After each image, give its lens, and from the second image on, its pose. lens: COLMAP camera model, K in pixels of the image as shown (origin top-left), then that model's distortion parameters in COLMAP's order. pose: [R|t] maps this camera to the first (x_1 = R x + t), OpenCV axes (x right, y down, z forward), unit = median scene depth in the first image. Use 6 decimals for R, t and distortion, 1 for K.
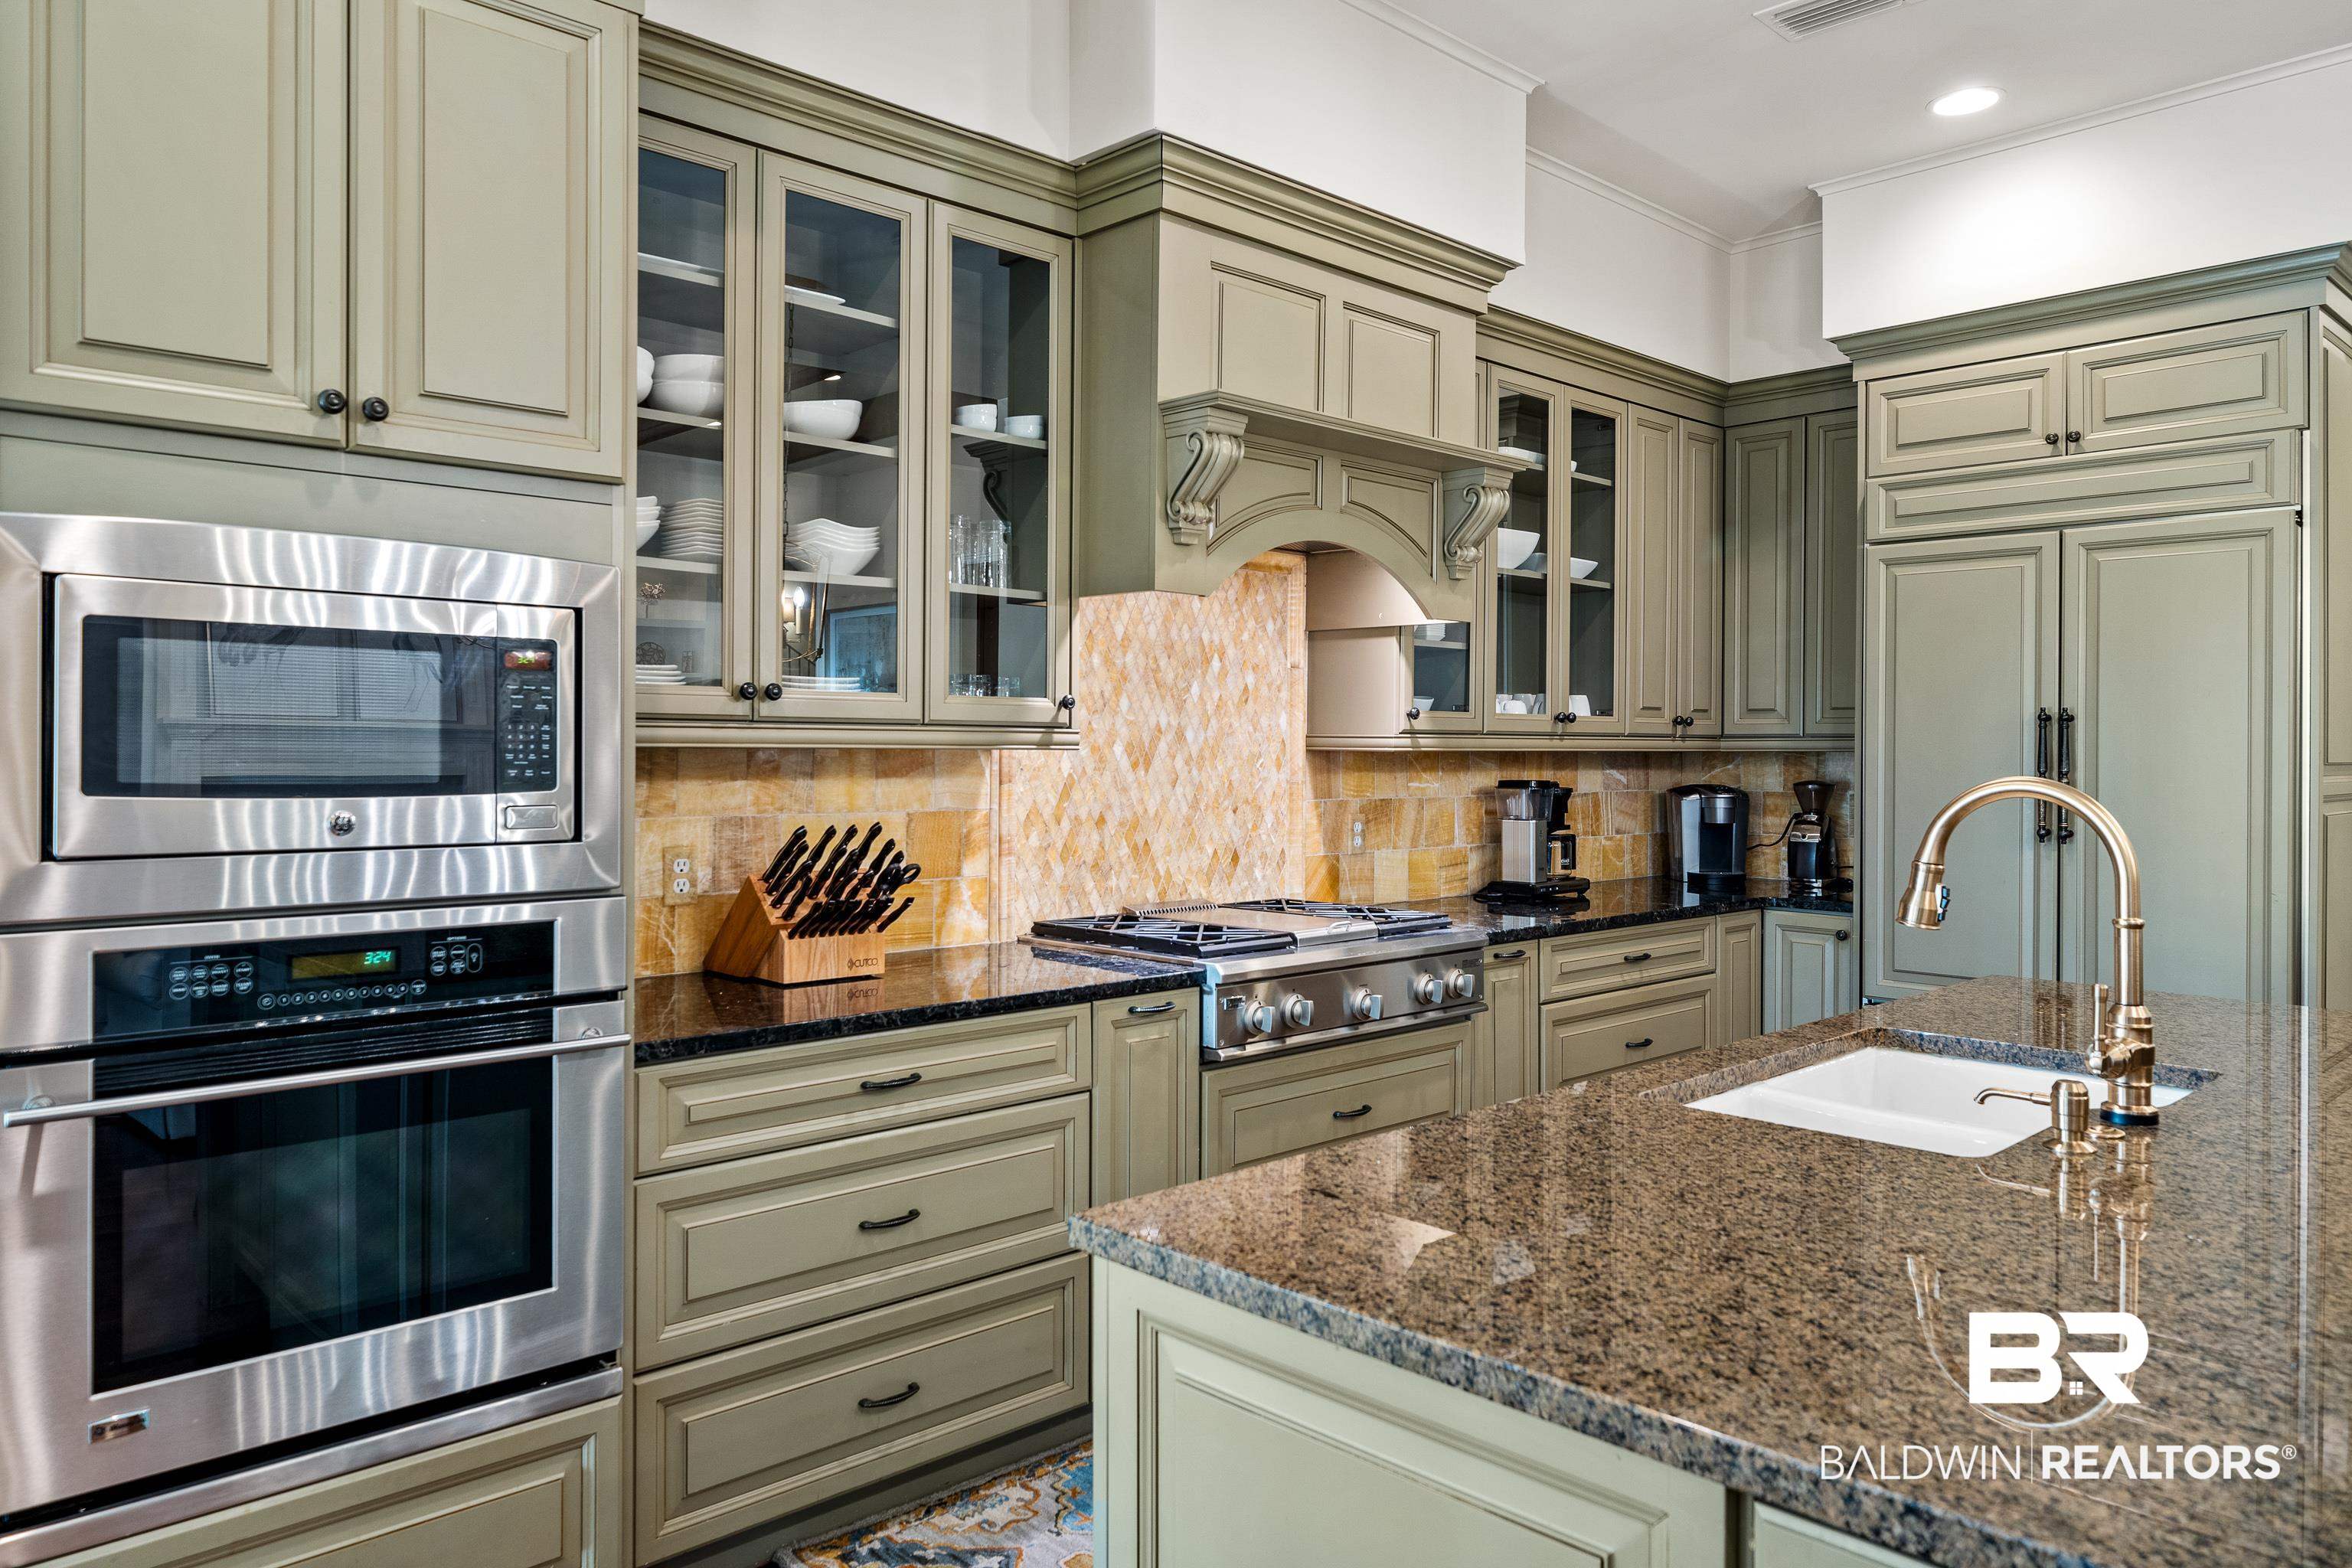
lens RADIAL K [[1567.1, 0, 1192.6], [0, 1567.1, 747.2], [0, 0, 1]] dist [0.004739, 0.003377]
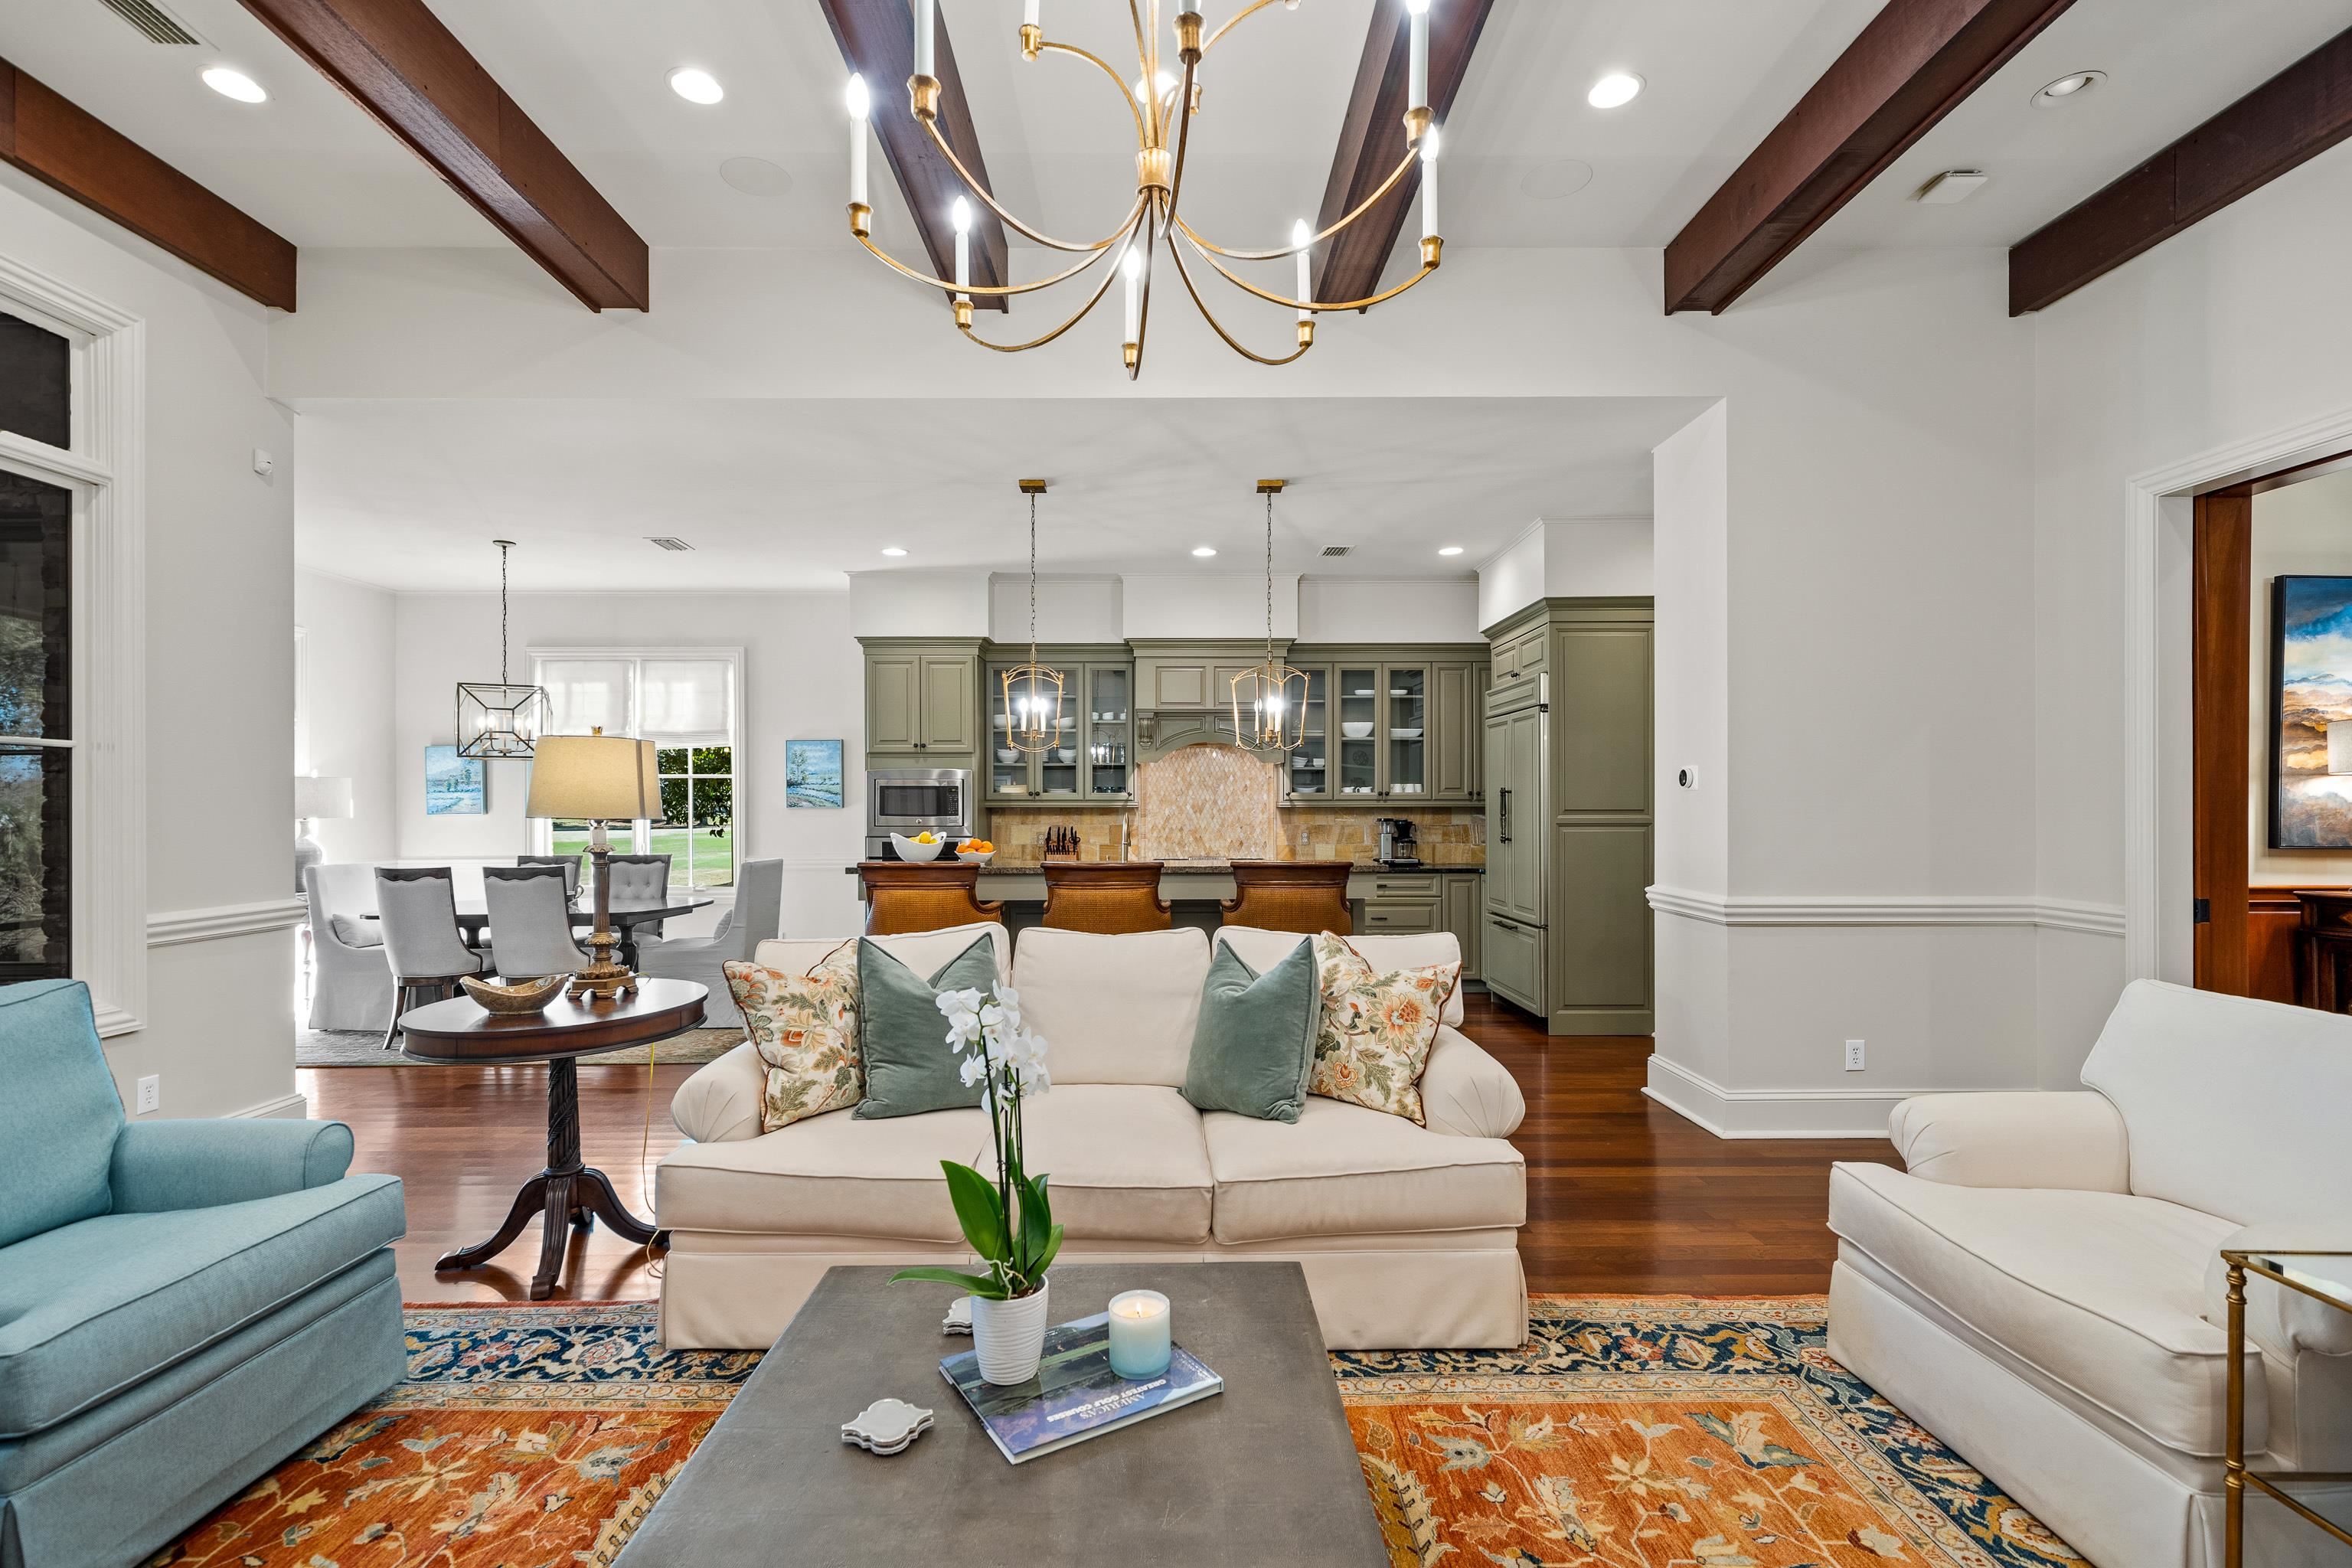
lens RADIAL K [[1061.4, 0, 1189.6], [0, 1061.4, 799.1], [0, 0, 1]] dist [-0.001339, 0.001116]
pose [[0.739865, -0.010867, -0.672668, 1.368090], [0.006011, 0.999936, -0.009543, 0.005845], [0.672729, 0.003017, 0.739883, -0.572046]]
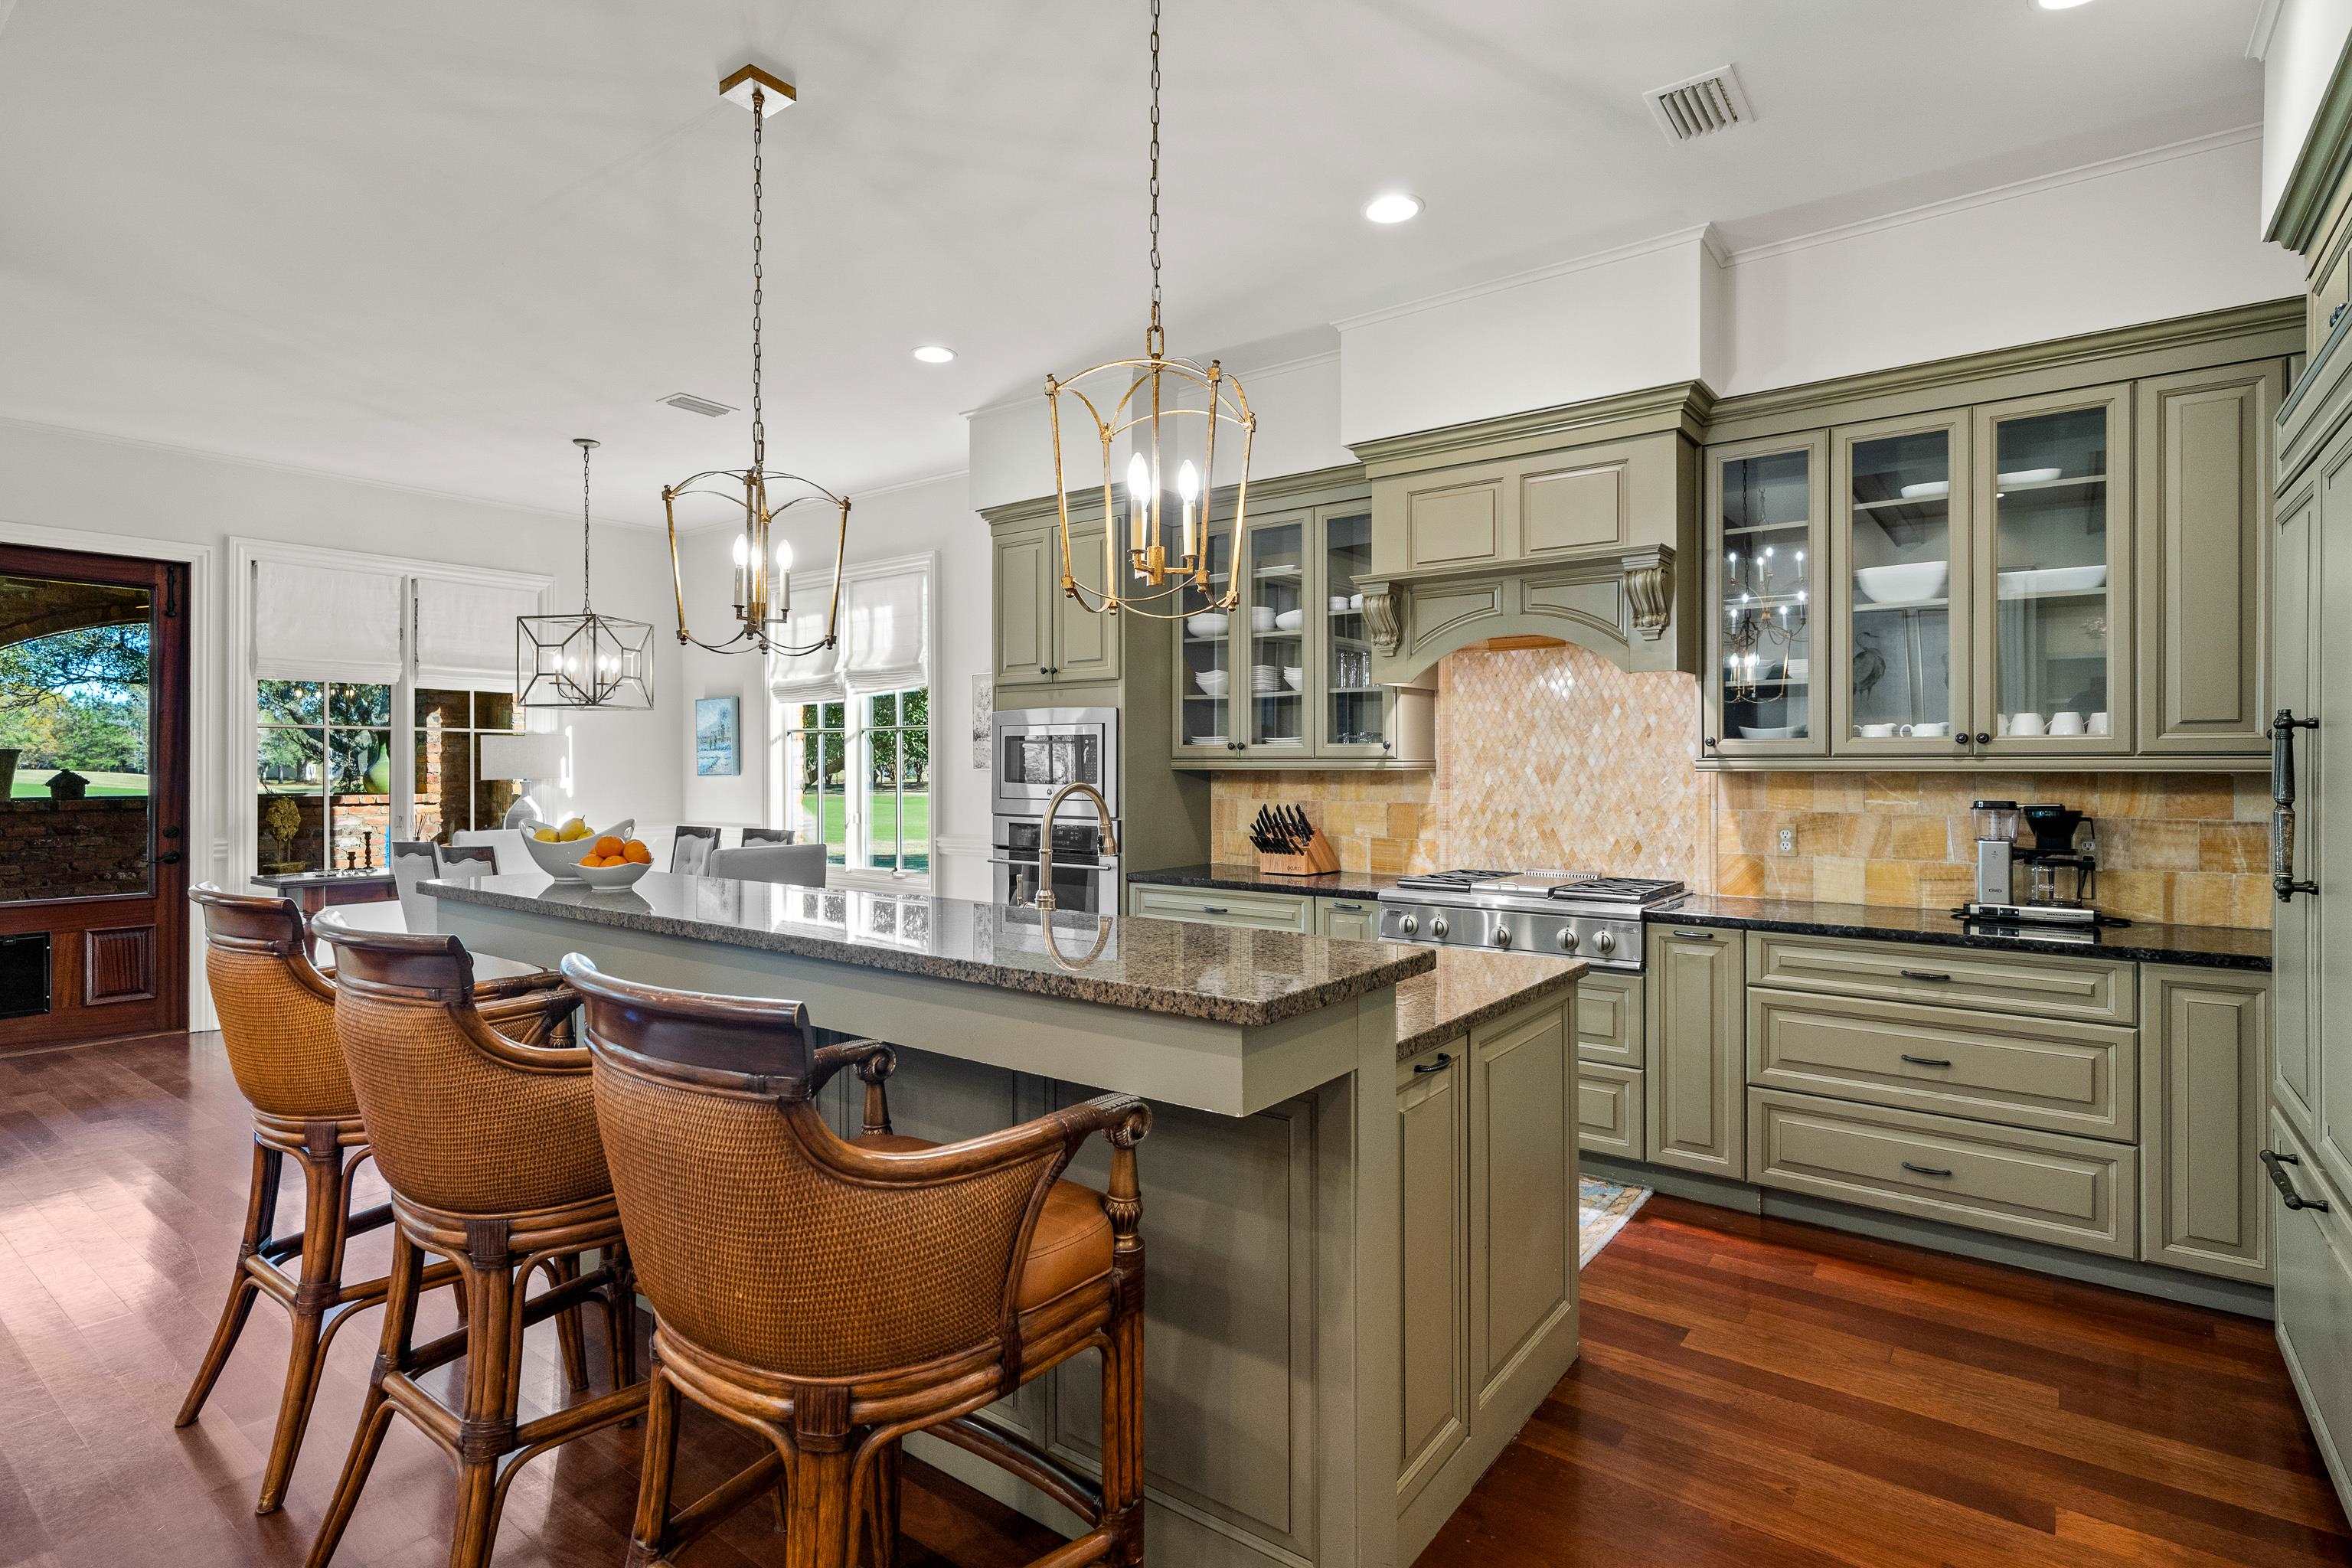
lens RADIAL K [[1156.0, 0, 1177.0], [0, 1156.0, 771.6], [0, 0, 1]] dist [-0.006701, 0.000545]
pose [[0.164016, 0.000128, -0.986458, 1.035898], [0.001097, 0.999999, 0.000312, 0.001962], [0.986457, -0.001133, 0.164015, 0.443189]]
